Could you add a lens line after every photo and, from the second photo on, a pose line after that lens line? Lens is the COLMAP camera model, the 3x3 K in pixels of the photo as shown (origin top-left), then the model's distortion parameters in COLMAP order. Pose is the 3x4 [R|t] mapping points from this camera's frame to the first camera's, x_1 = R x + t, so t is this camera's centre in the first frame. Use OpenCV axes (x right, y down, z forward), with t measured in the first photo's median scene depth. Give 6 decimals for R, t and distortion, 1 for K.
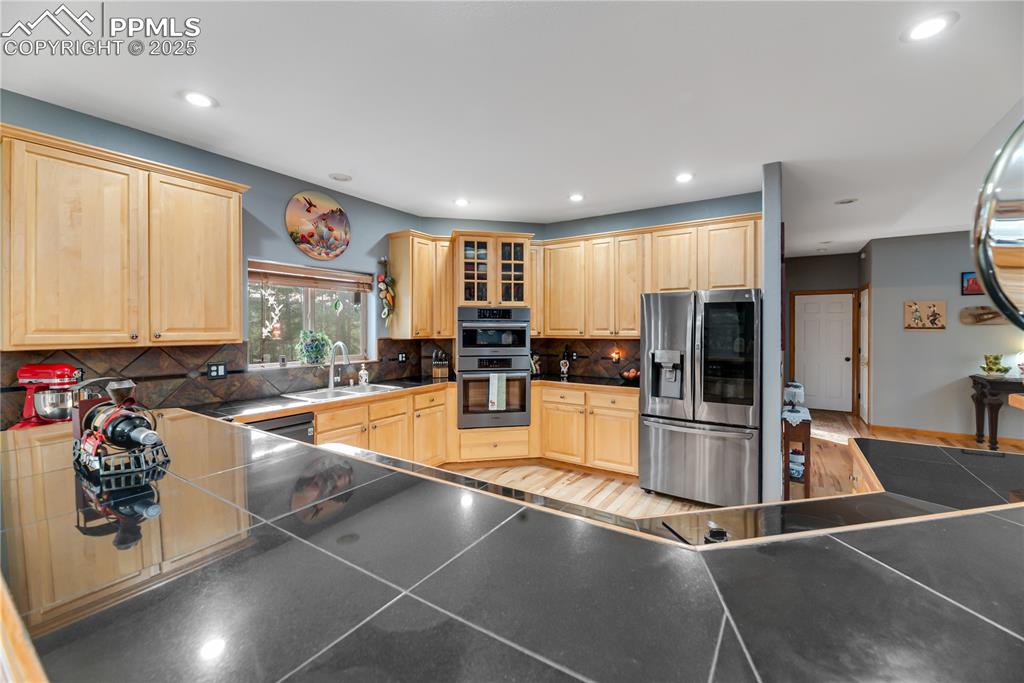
lens RADIAL K [[420.3, 0, 522.2], [0, 420.3, 331.2], [0, 0, 1]] dist [-0.000340, -0.000282]
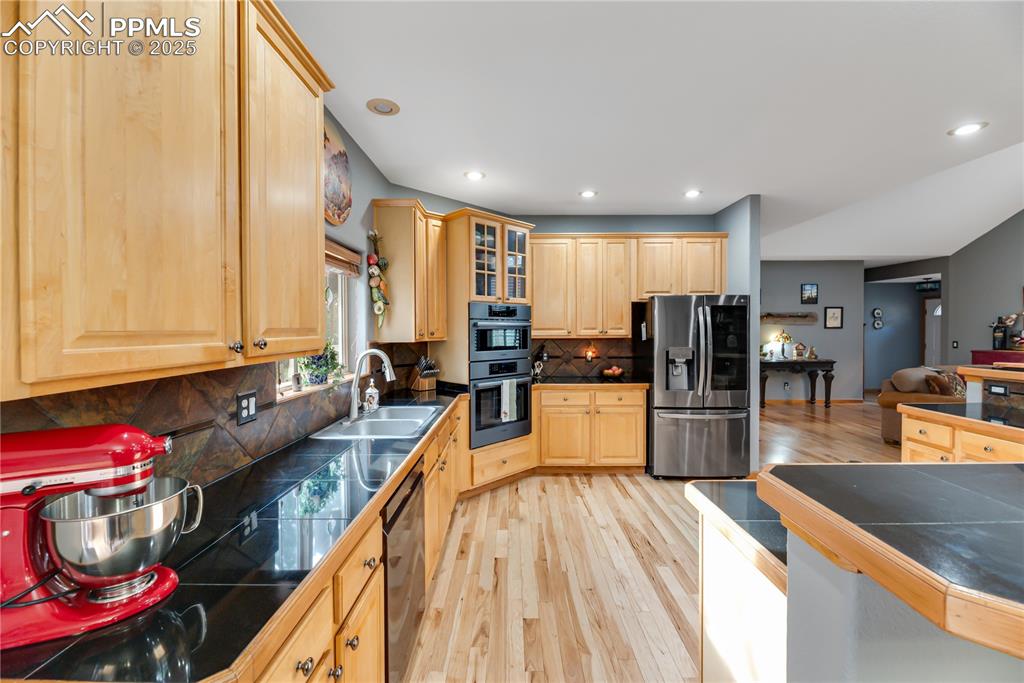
lens RADIAL K [[428.2, 0, 460.7], [0, 428.2, 335.7], [0, 0, 1]] dist [-0.000950, -0.000171]
pose [[0.837959, -0.012187, 0.545598, -0.628575], [0.006391, 0.999901, 0.012519, -0.002750], [-0.545696, -0.007003, 0.837954, 0.305408]]
